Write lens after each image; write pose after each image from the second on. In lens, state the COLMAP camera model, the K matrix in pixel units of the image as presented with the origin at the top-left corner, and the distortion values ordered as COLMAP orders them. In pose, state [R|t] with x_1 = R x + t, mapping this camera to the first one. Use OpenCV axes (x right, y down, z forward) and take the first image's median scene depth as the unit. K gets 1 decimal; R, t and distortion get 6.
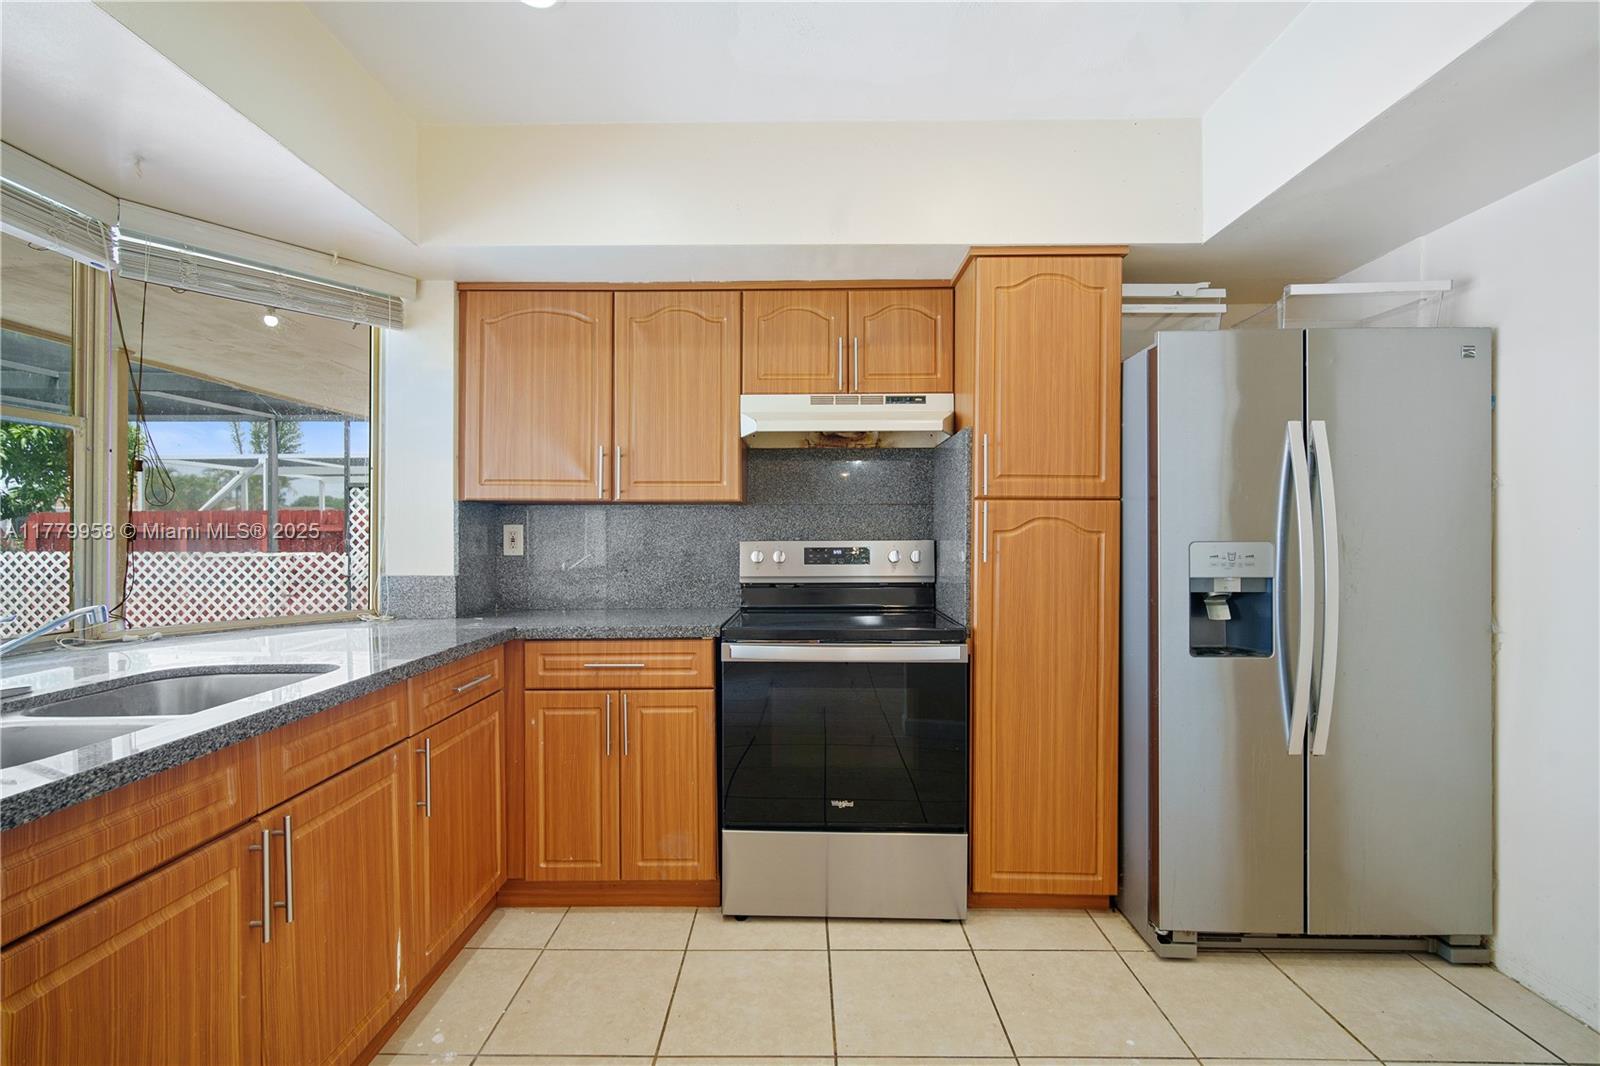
lens RADIAL K [[692.8, 0, 791.2], [0, 692.8, 532.5], [0, 0, 1]] dist [0.000433, -0.000064]
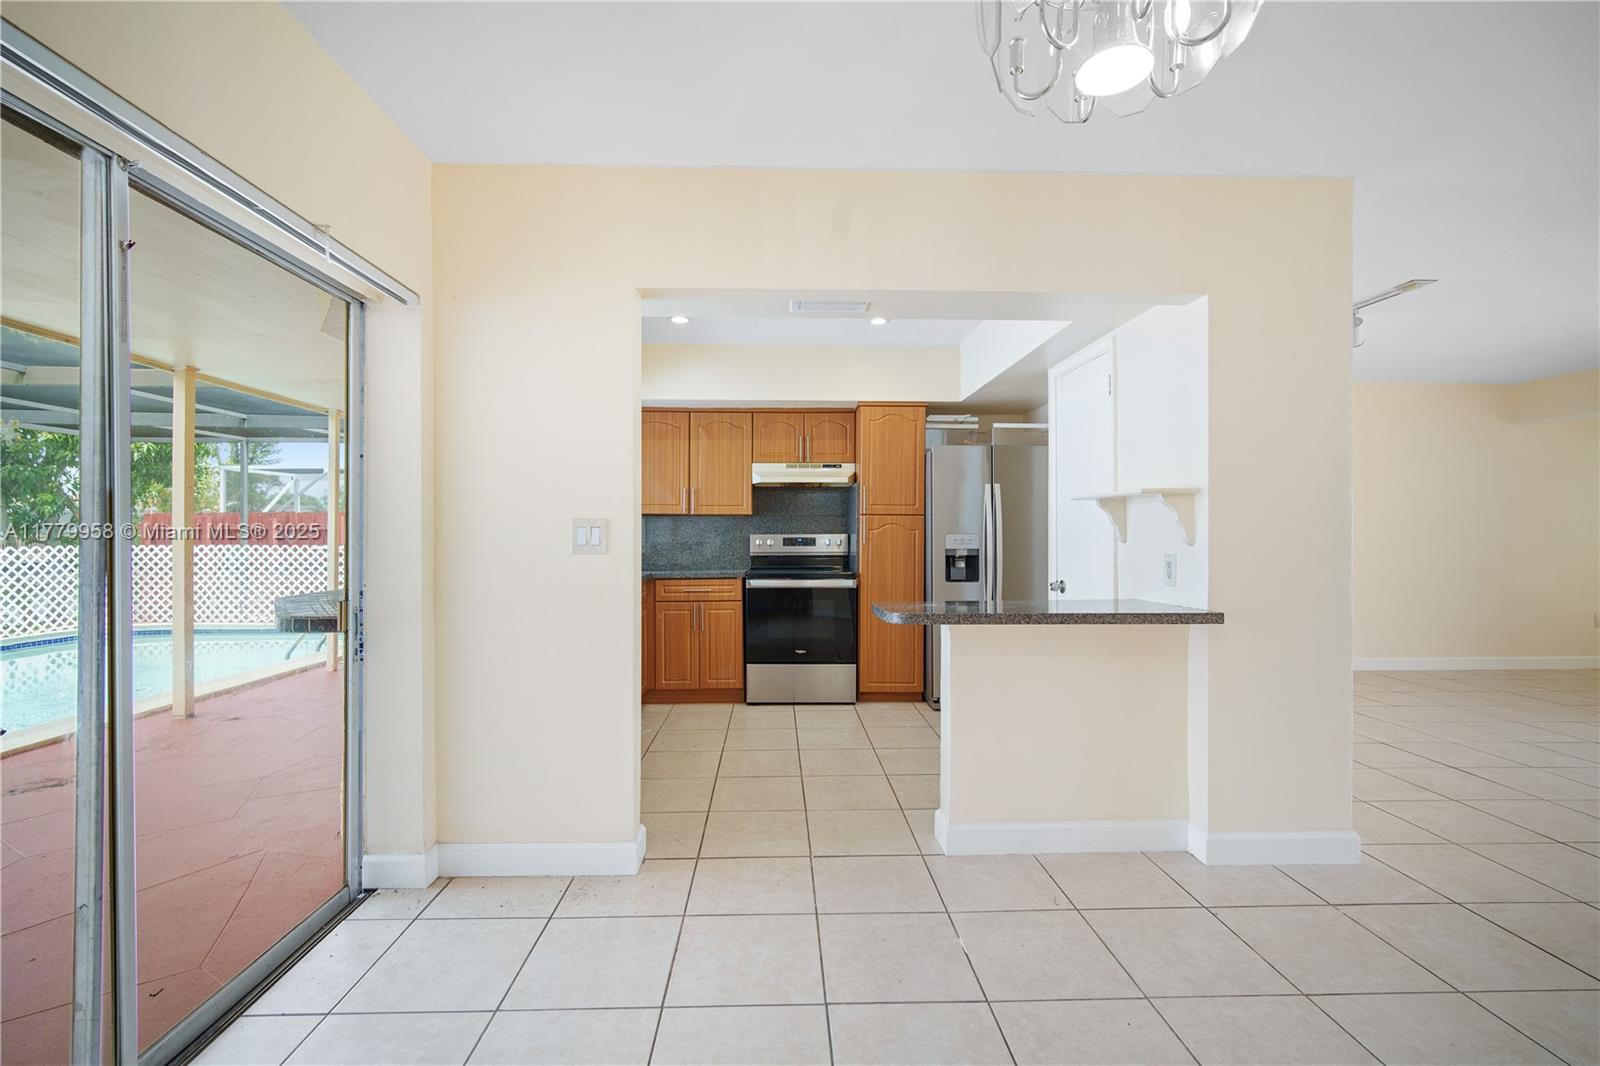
lens RADIAL K [[692.8, 0, 791.2], [0, 692.8, 532.5], [0, 0, 1]] dist [0.000433, -0.000064]
pose [[0.999293, -0.000053, 0.037596, -0.037230], [-0.000171, 0.999982, 0.005967, -0.005042], [-0.037595, -0.005969, 0.999275, -1.144143]]
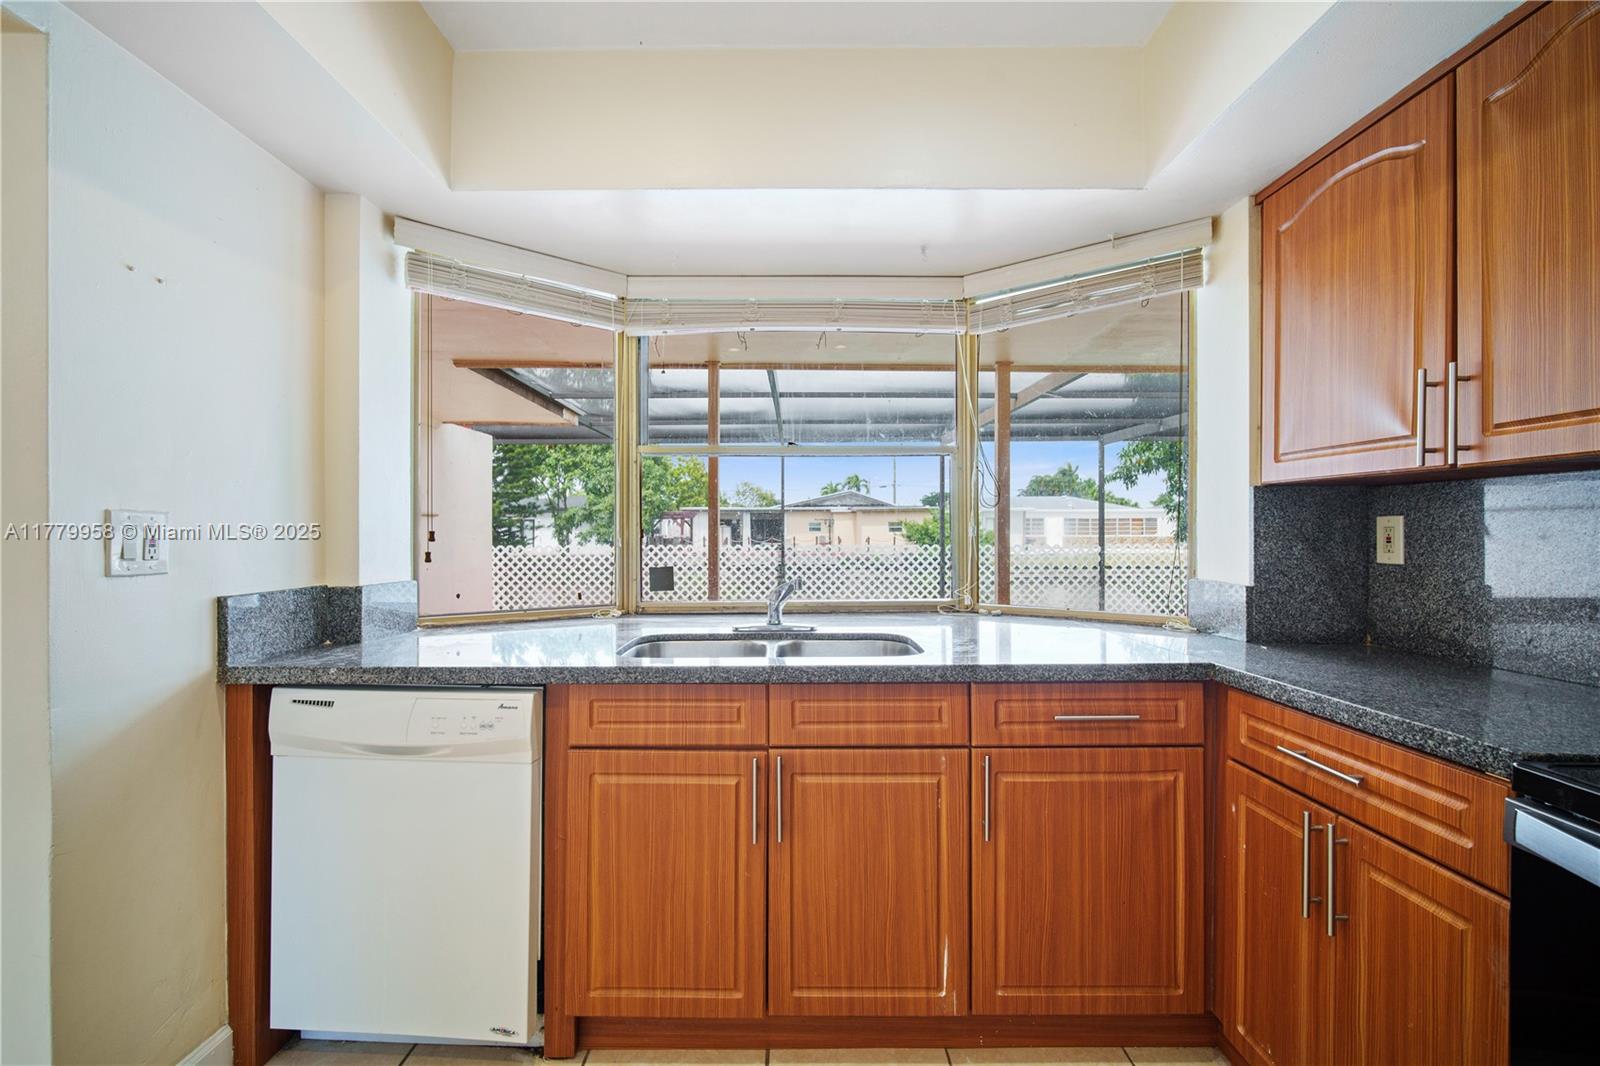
lens RADIAL K [[692.8, 0, 791.2], [0, 692.8, 532.5], [0, 0, 1]] dist [0.000433, -0.000064]
pose [[0.024241, 0.002986, -0.999702, 0.279928], [0.002933, 0.999991, 0.003058, 0.000138], [0.999702, -0.003007, 0.024232, 0.525573]]
